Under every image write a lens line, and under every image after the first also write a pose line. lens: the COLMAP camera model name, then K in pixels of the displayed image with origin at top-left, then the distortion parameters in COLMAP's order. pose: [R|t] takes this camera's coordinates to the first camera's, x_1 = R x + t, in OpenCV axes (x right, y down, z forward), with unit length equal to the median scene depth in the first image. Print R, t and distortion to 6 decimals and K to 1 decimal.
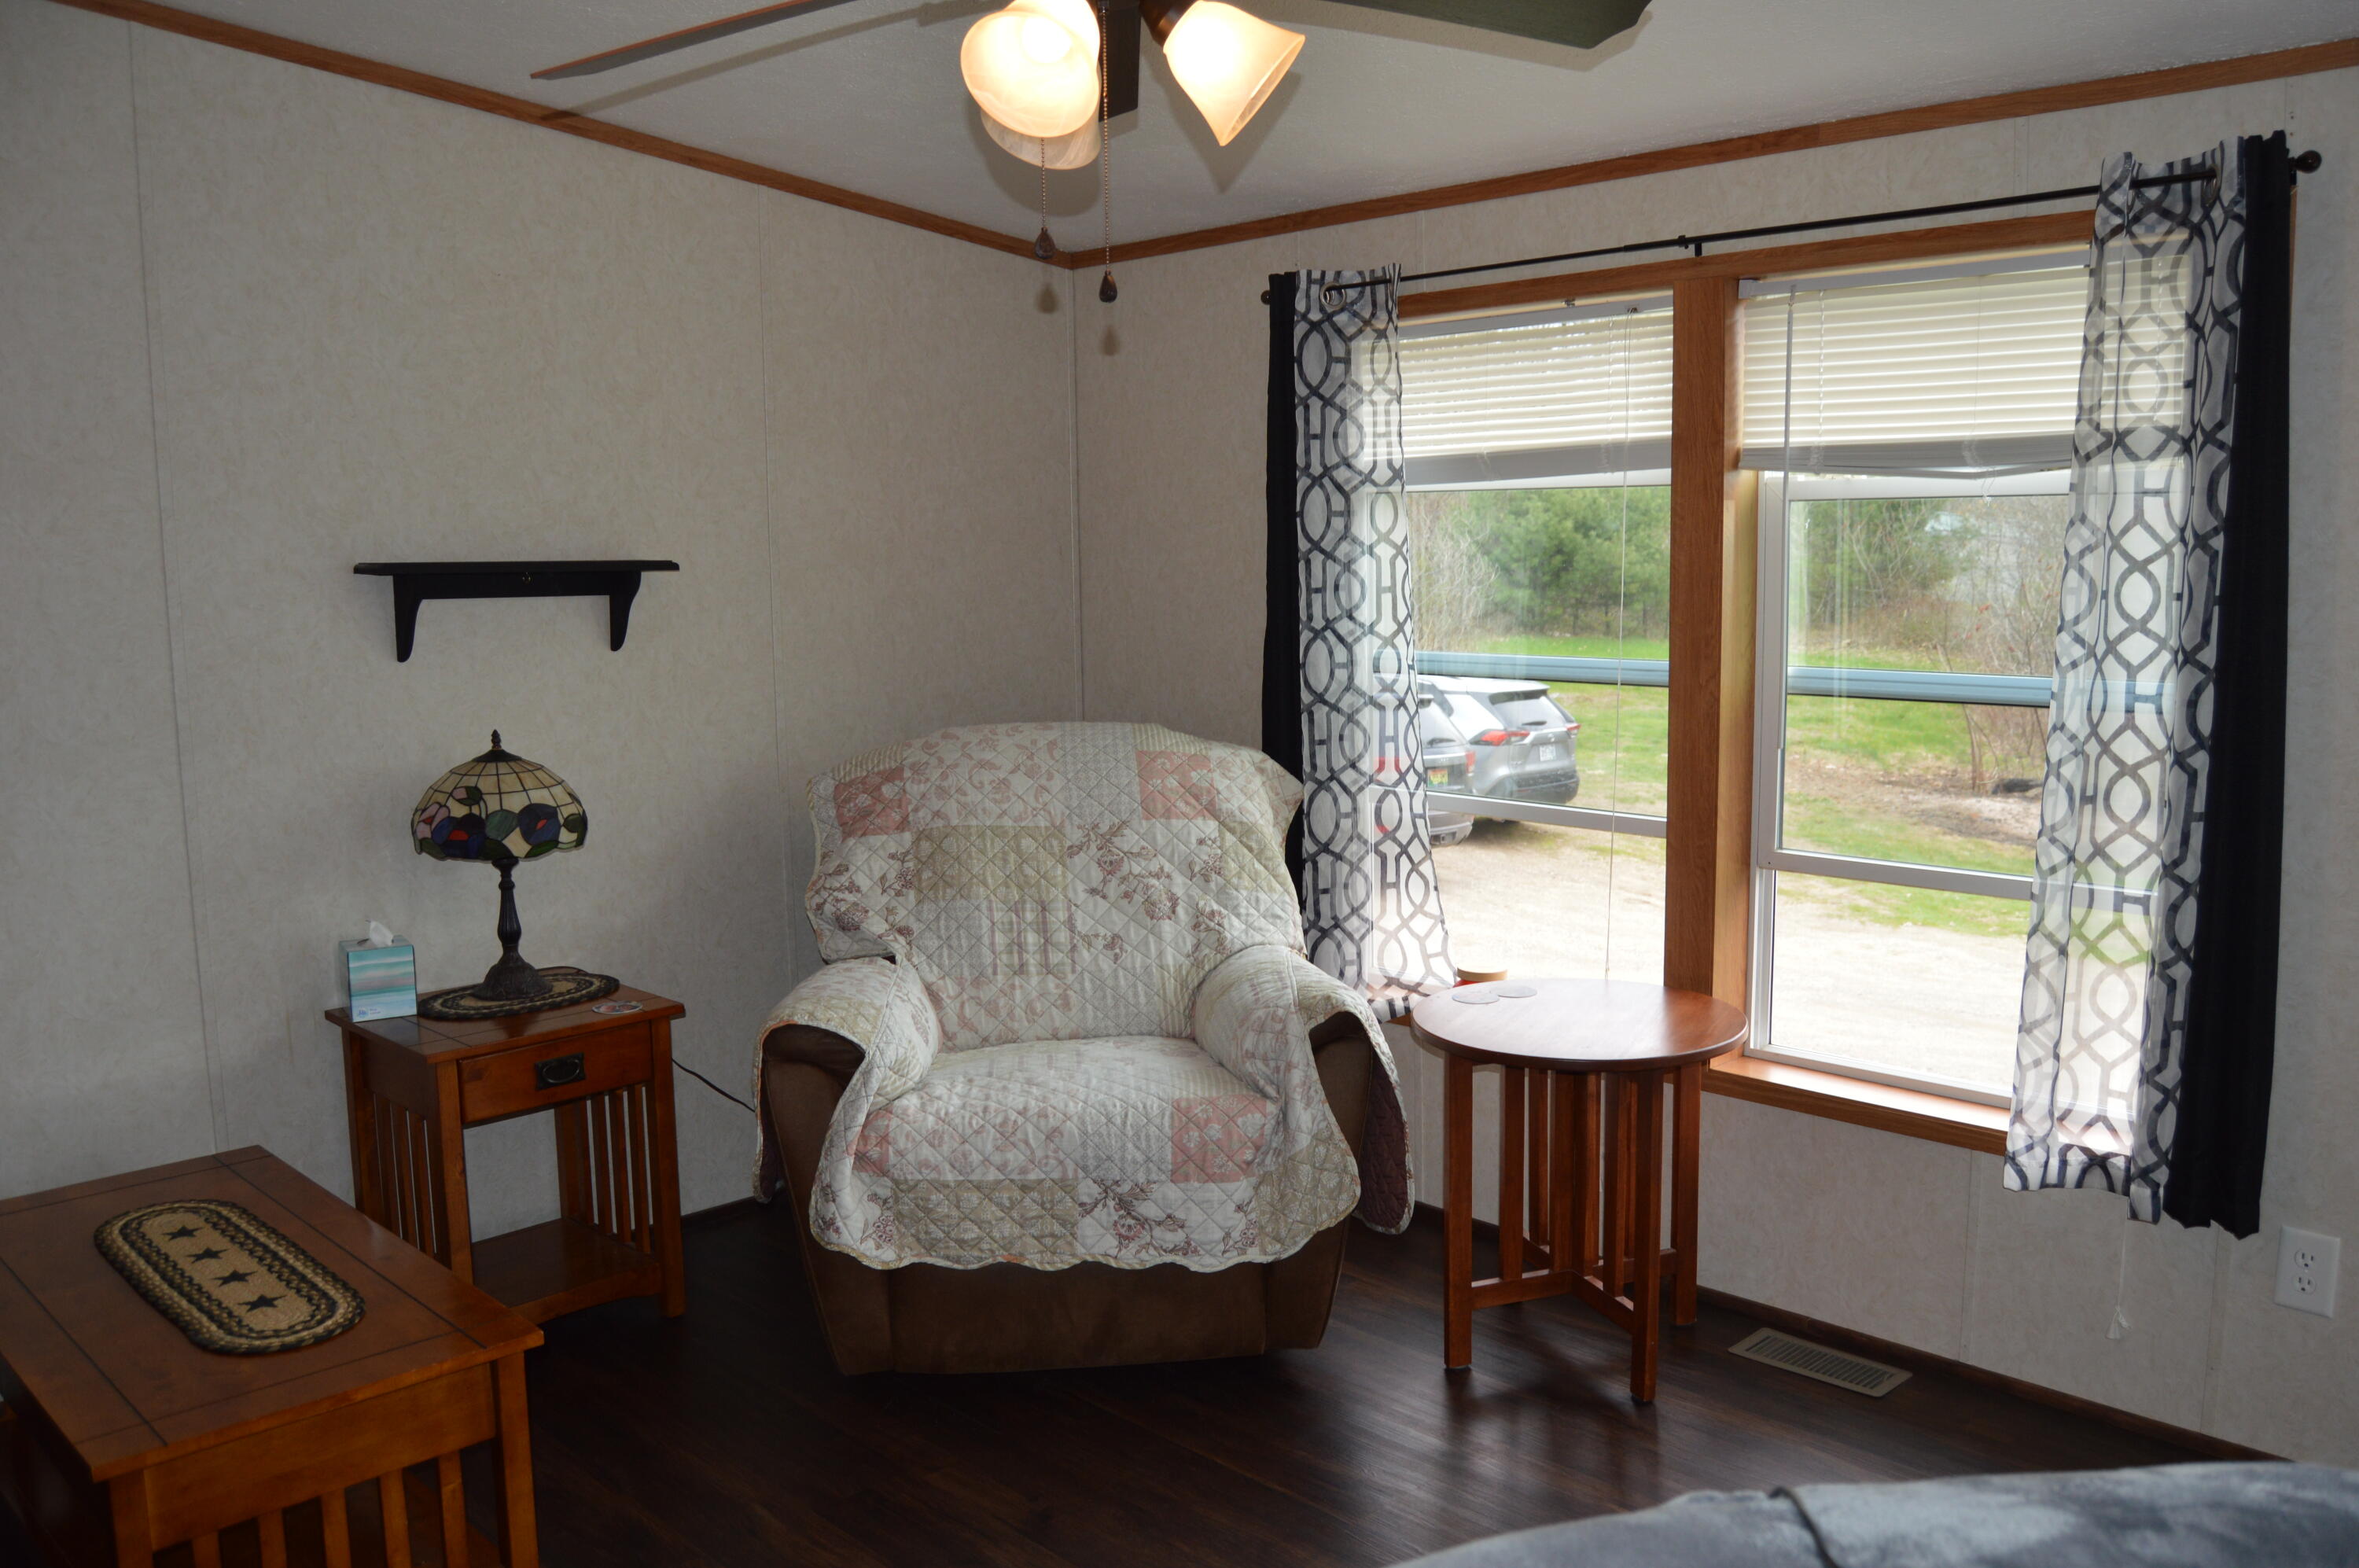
lens RADIAL K [[1851.8, 0, 1190.1], [0, 1851.8, 796.5], [0, 0, 1]] dist [-0.083011, 0.011091]
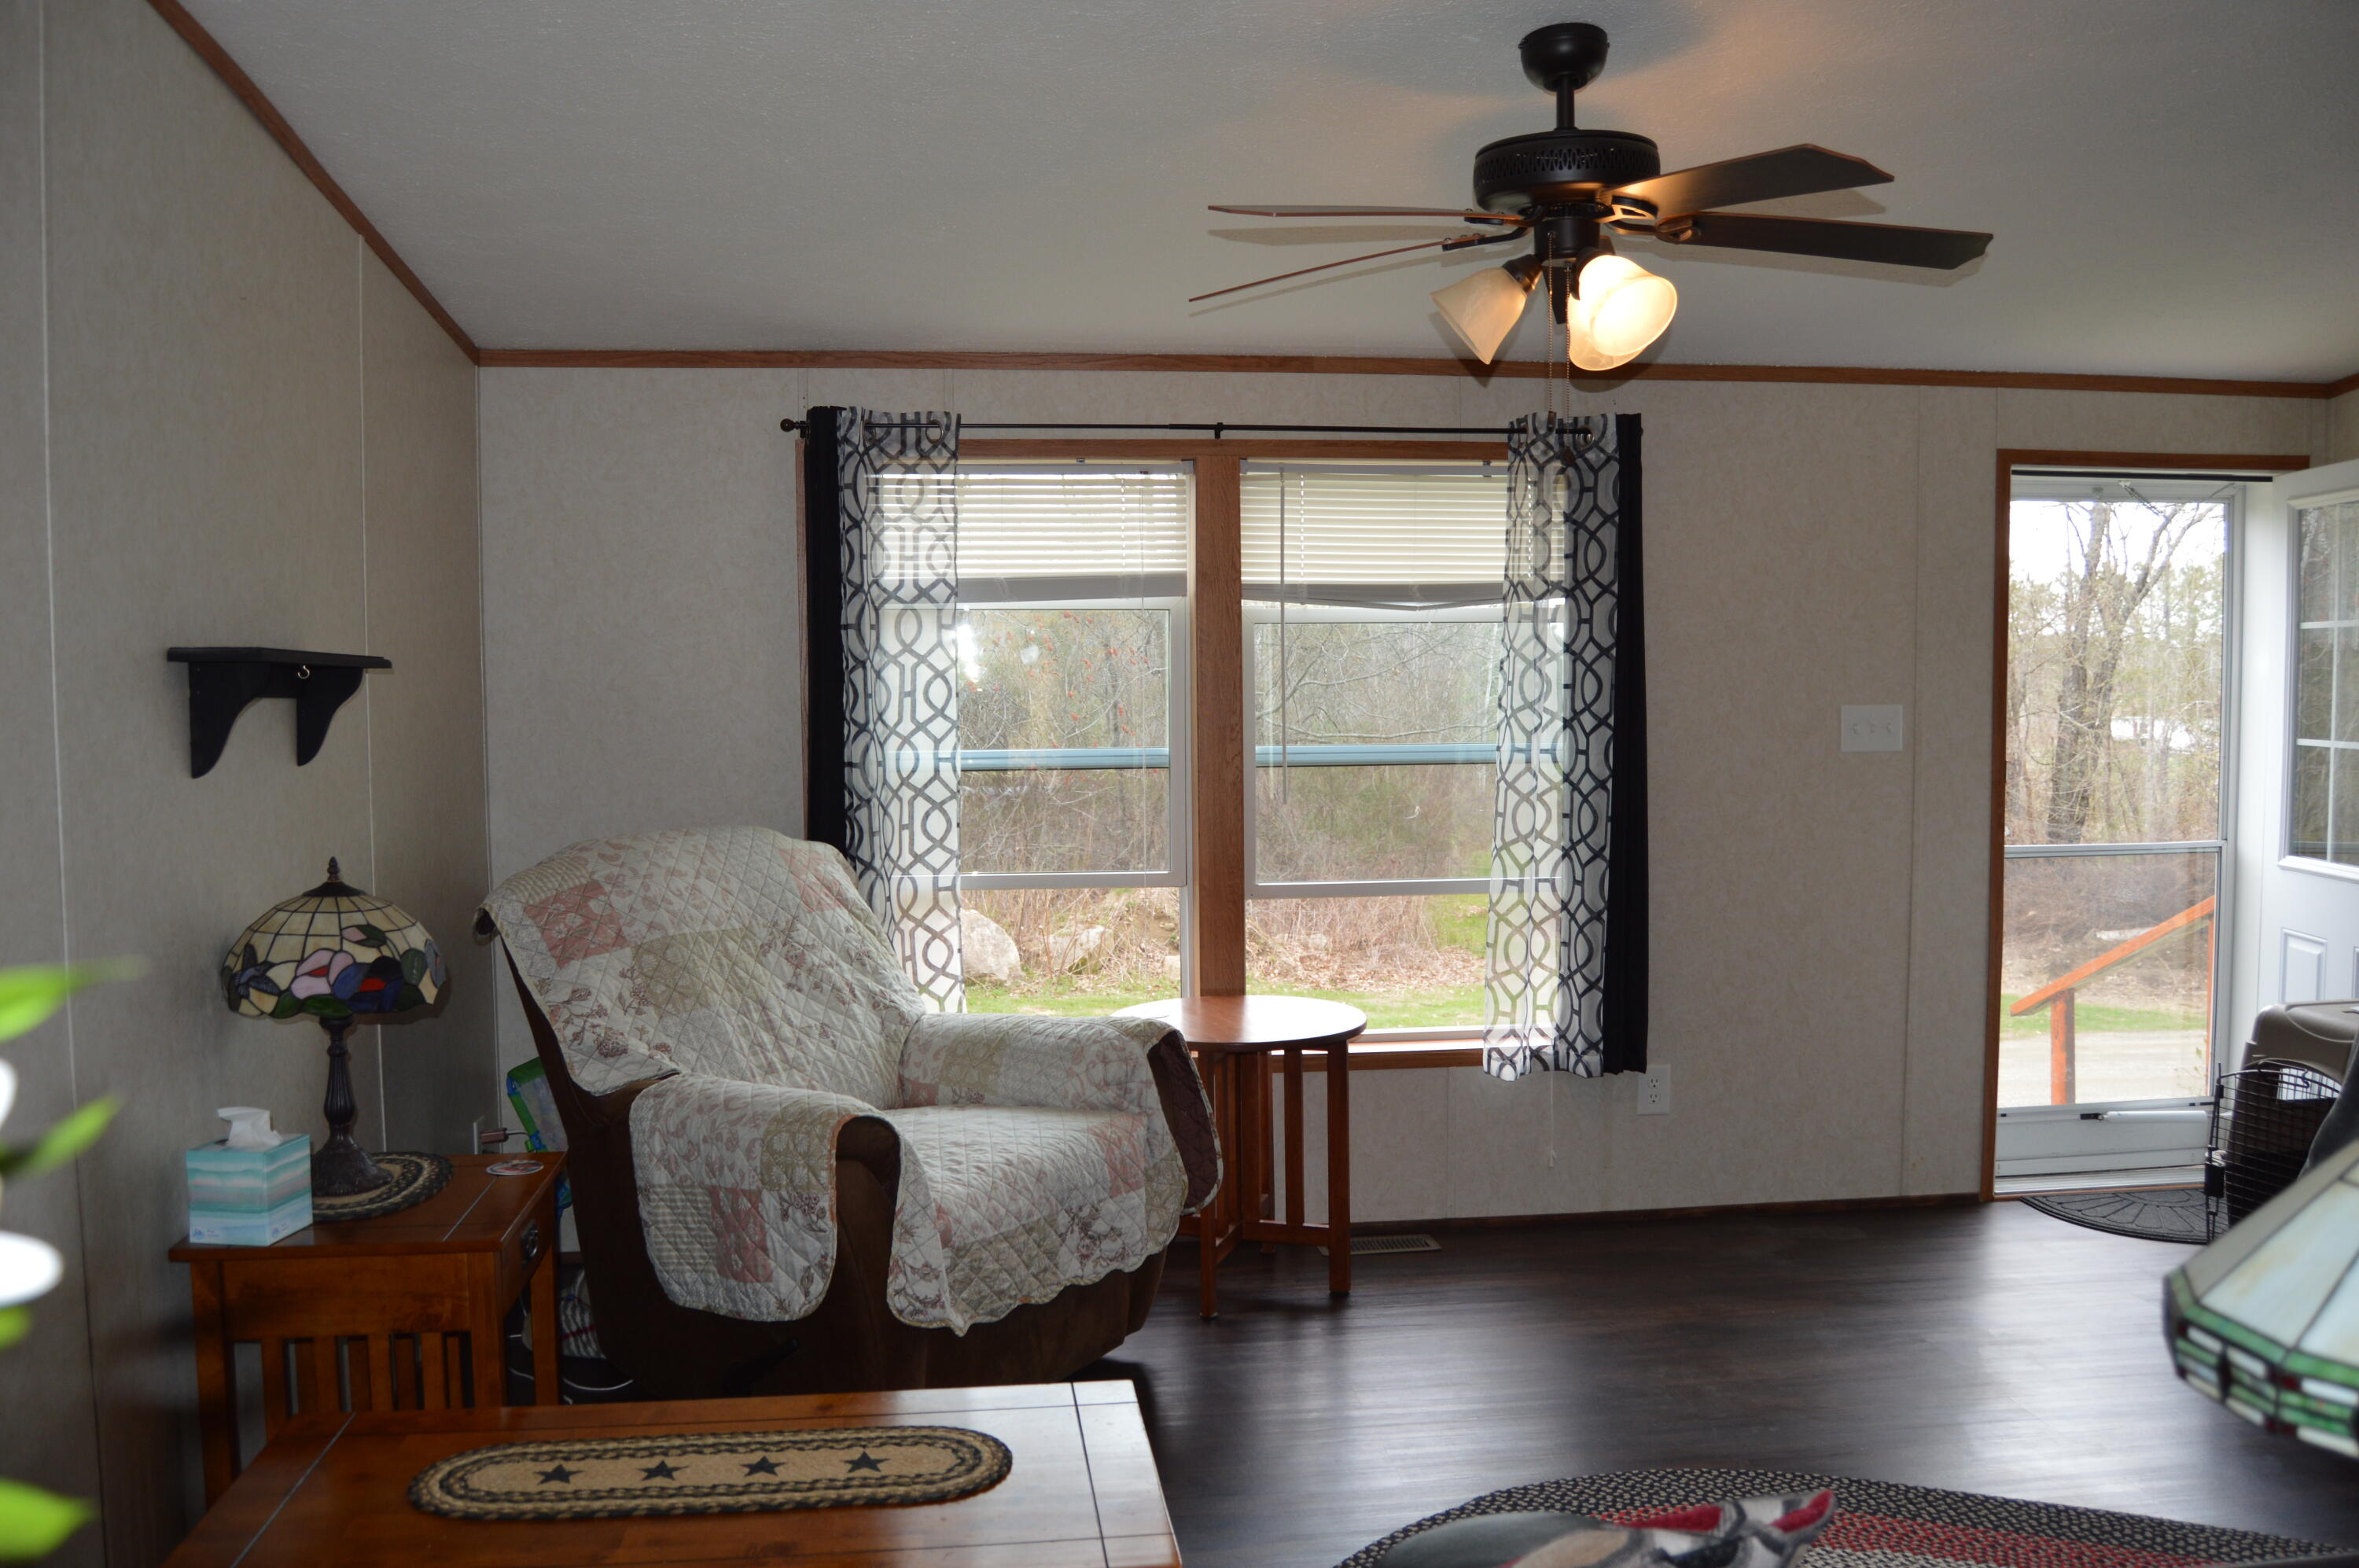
lens RADIAL K [[1869.7, 0, 1178.5], [0, 1869.7, 790.0], [0, 0, 1]] dist [-0.094218, 0.034976]
pose [[0.616359, -0.039256, 0.786486, -0.734179], [0.104462, 0.994006, -0.032251, -0.000709], [-0.780506, 0.102036, 0.616765, 0.191215]]
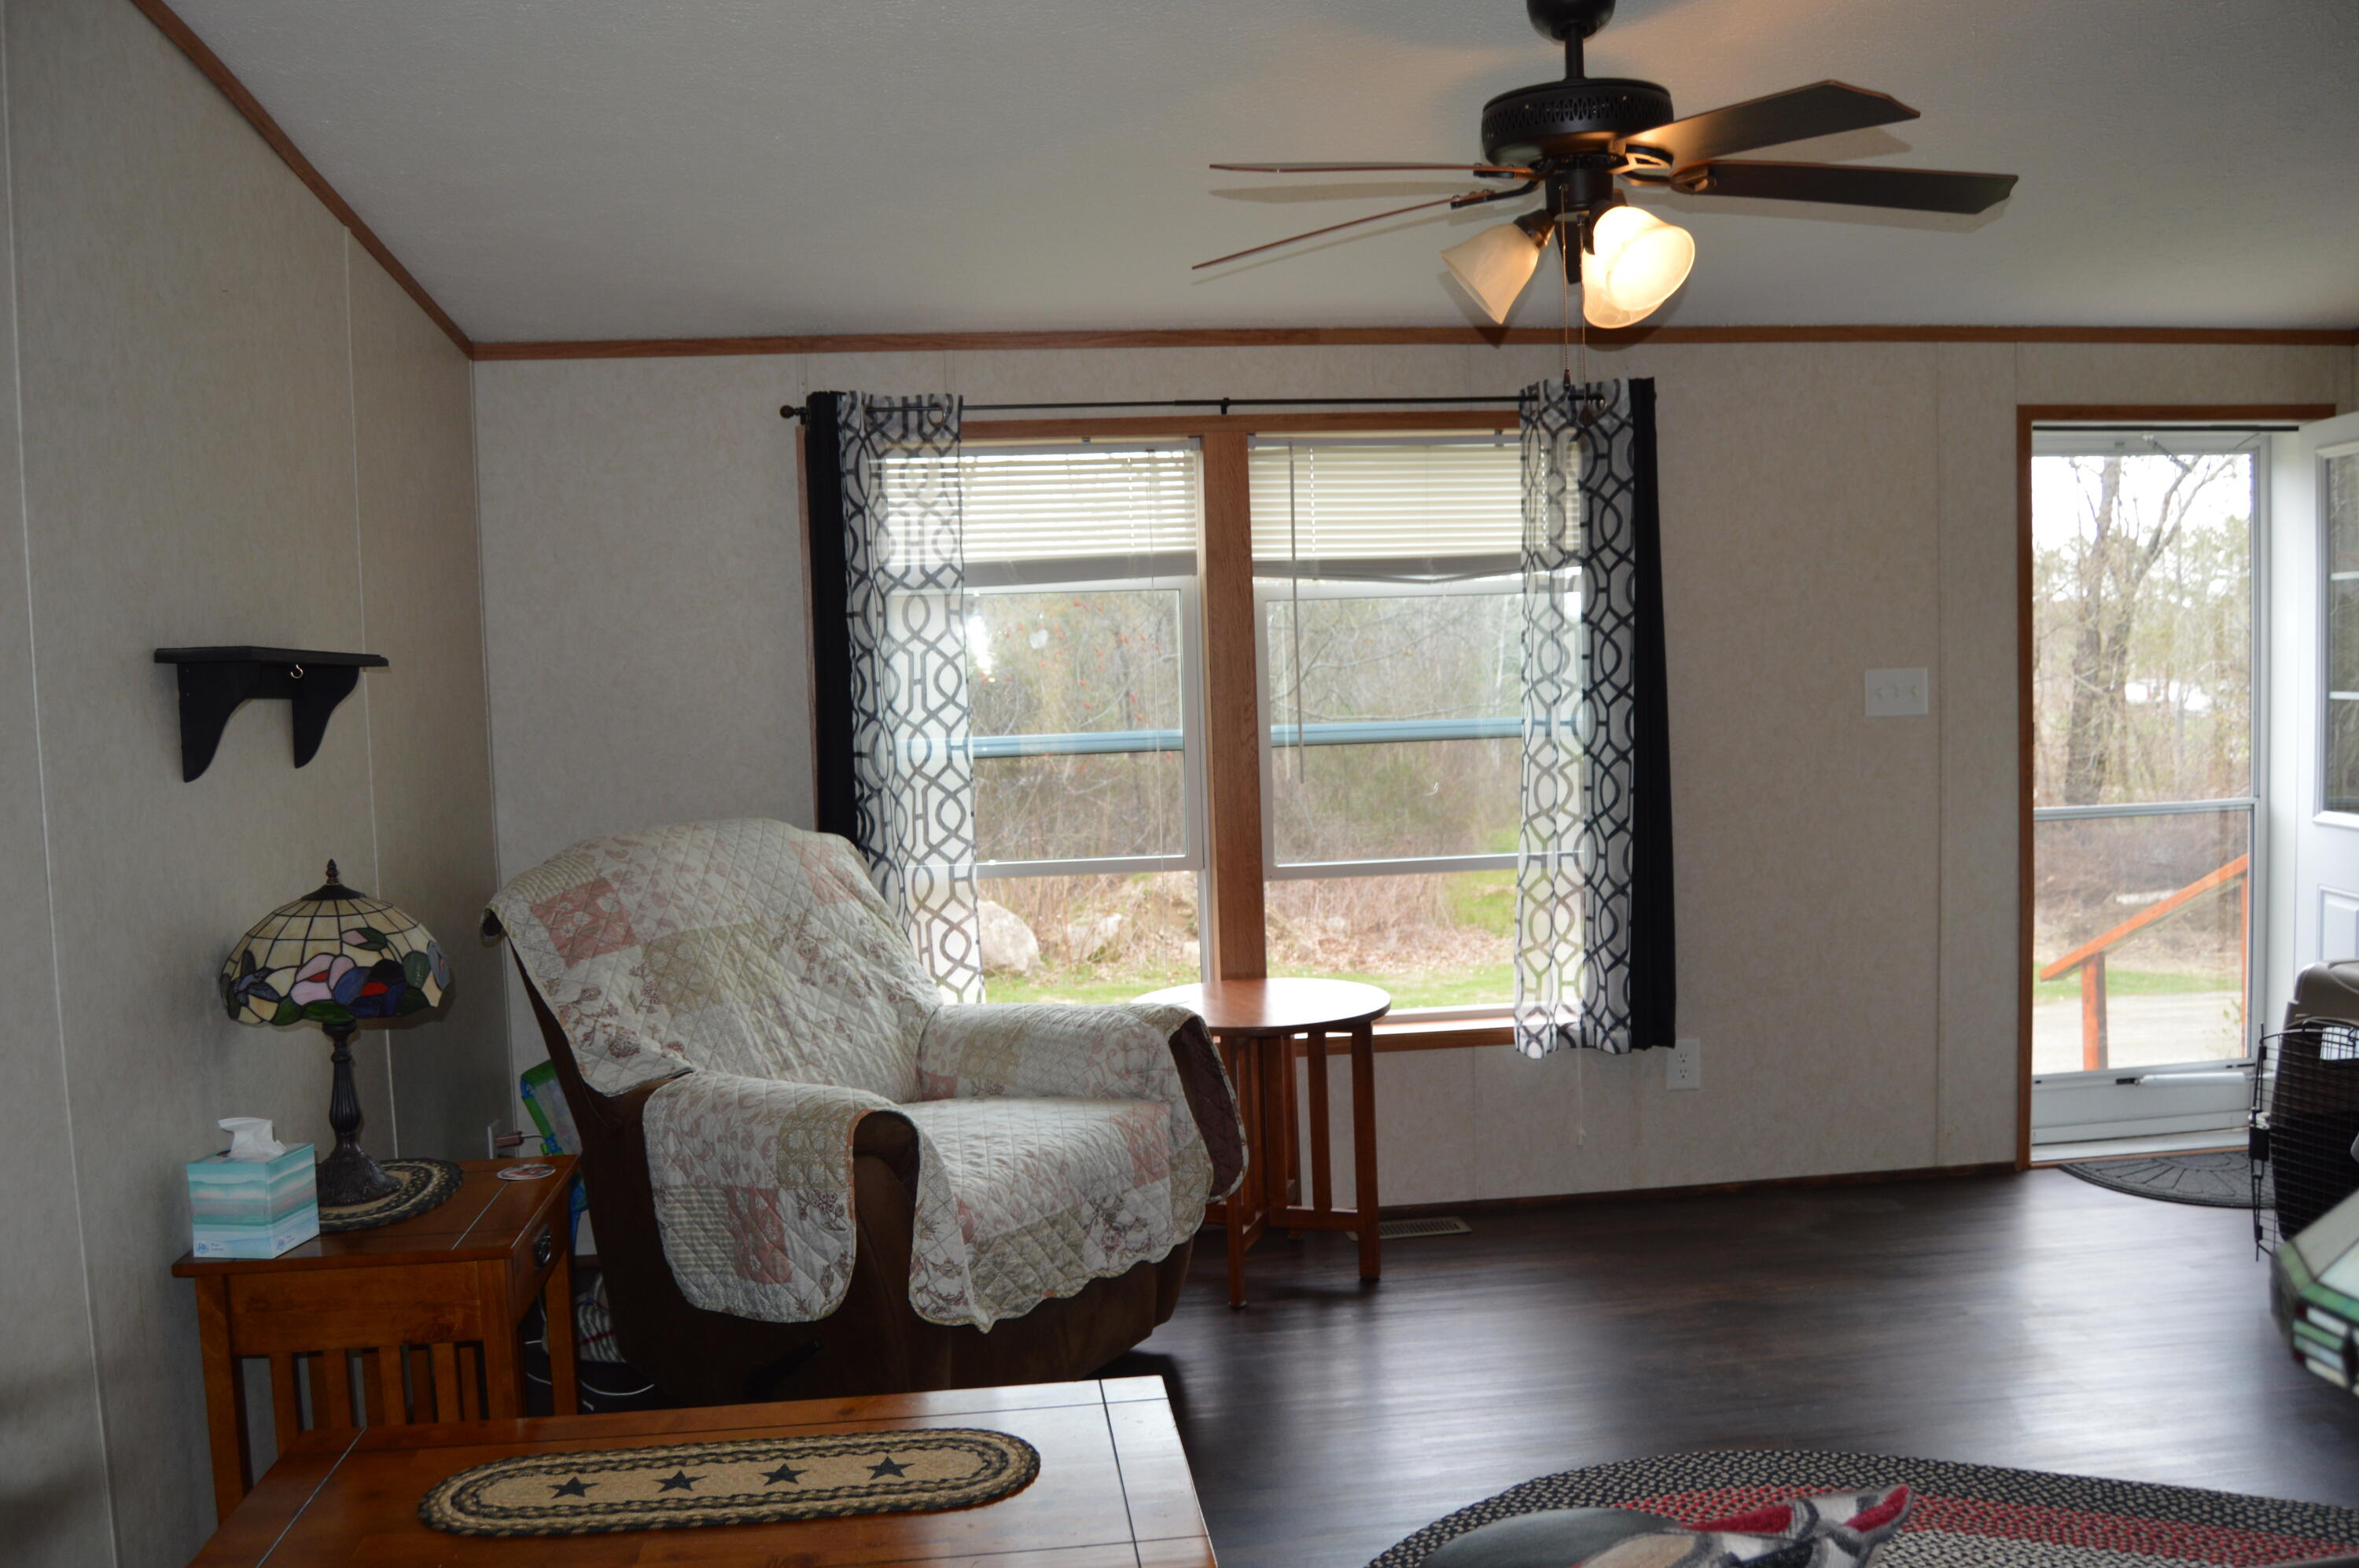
lens RADIAL K [[1863.6, 0, 1179.0], [0, 1863.6, 789.5], [0, 0, 1]] dist [-0.091822, 0.031404]
pose [[0.621016, -0.059779, 0.781515, -0.717667], [0.129088, 0.991272, -0.026754, 0.001843], [-0.773094, 0.117499, 0.623313, 0.205289]]
